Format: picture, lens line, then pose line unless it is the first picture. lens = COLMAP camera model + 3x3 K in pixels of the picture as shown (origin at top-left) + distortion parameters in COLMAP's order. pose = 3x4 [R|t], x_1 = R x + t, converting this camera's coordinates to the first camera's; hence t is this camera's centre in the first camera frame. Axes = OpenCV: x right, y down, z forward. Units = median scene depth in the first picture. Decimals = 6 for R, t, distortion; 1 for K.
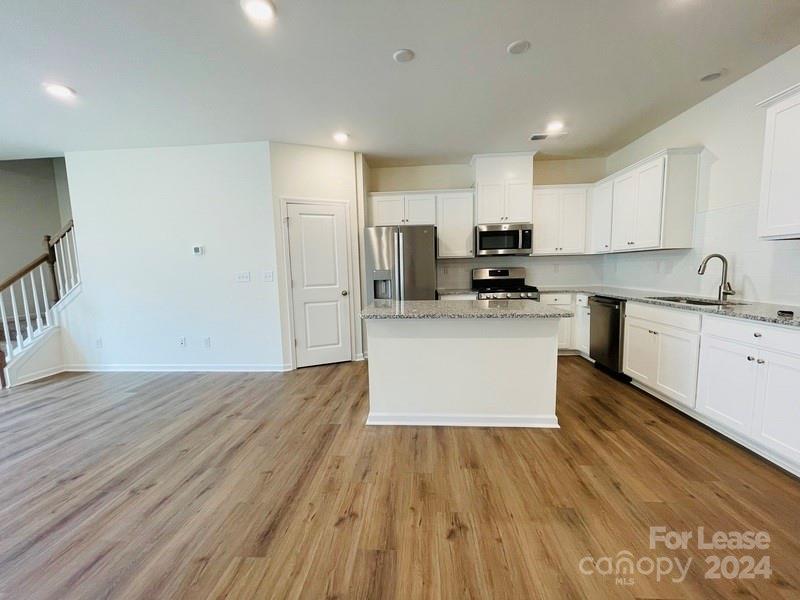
lens RADIAL K [[323.4, 0, 399.4], [0, 323.4, 300.9], [0, 0, 1]] dist [-0.003401, -0.000784]
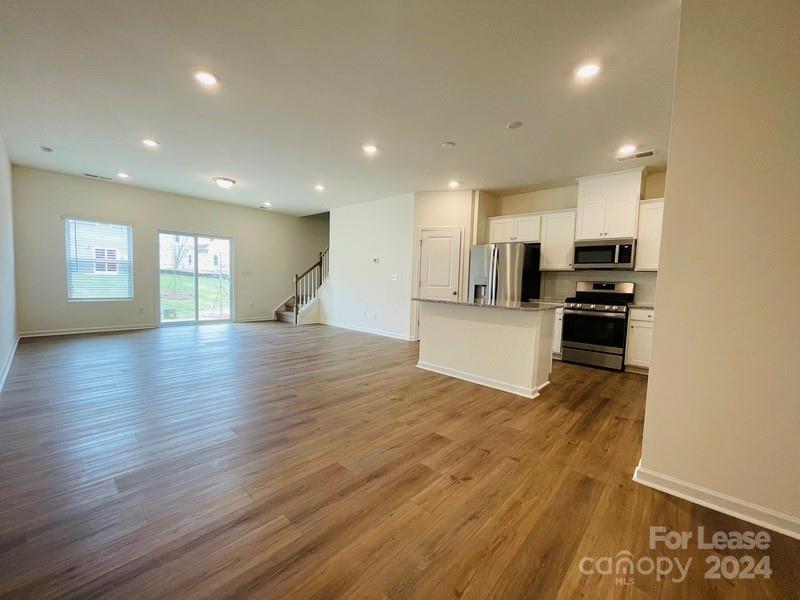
lens RADIAL K [[323.4, 0, 400.7], [0, 323.4, 301.6], [0, 0, 1]] dist [-0.003401, -0.000784]
pose [[0.786294, 0.089859, -0.611284, 0.492963], [-0.111689, 0.993740, 0.002415, 0.034884], [0.607674, 0.066375, 0.791408, -0.224540]]
